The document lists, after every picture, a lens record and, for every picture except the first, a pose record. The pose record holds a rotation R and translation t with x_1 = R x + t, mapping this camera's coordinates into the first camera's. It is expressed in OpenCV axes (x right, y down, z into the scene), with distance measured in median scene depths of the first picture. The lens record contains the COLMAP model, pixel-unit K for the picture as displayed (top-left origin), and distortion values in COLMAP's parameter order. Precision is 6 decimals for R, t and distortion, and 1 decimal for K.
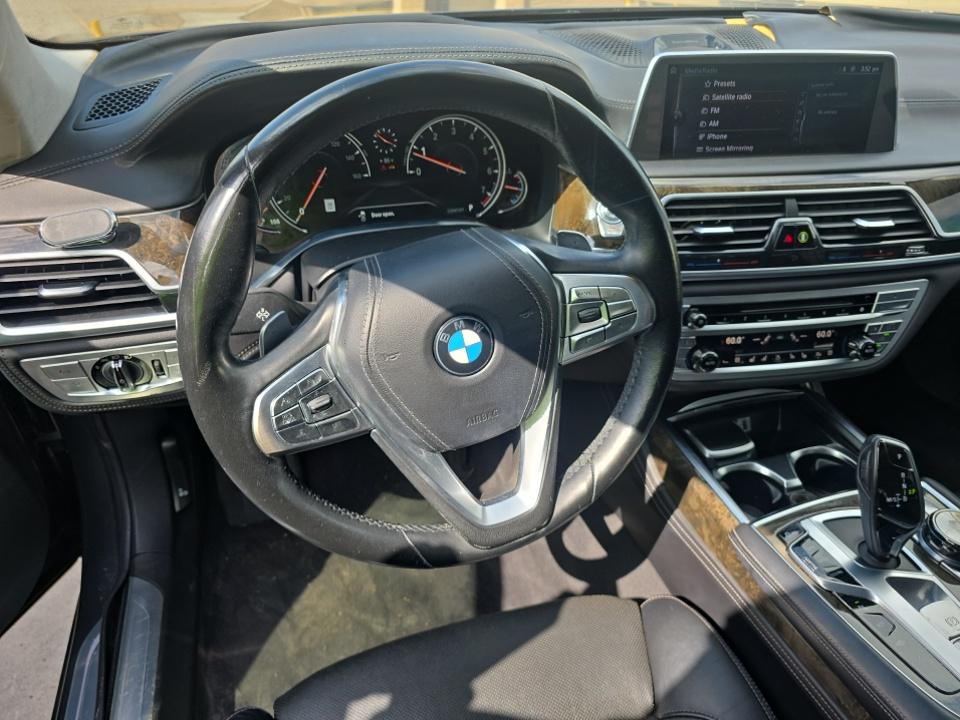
lens RADIAL K [[703.7, 0, 480.0], [0, 703.7, 360.0], [0, 0, 1]] dist [0.011891, -0.029991]
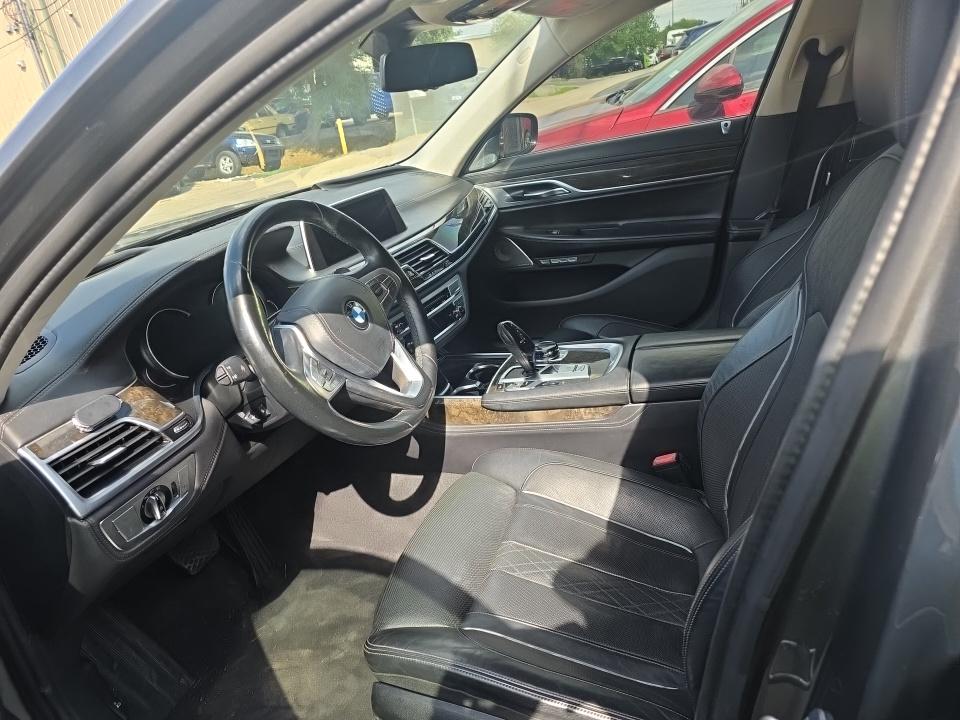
lens RADIAL K [[703.7, 0, 480.0], [0, 703.7, 360.0], [0, 0, 1]] dist [0.011891, -0.029991]
pose [[0.580419, -0.407335, 0.705119, -0.884241], [0.591744, 0.805837, -0.021577, 0.171936], [-0.559422, 0.429774, 0.708761, -0.377608]]
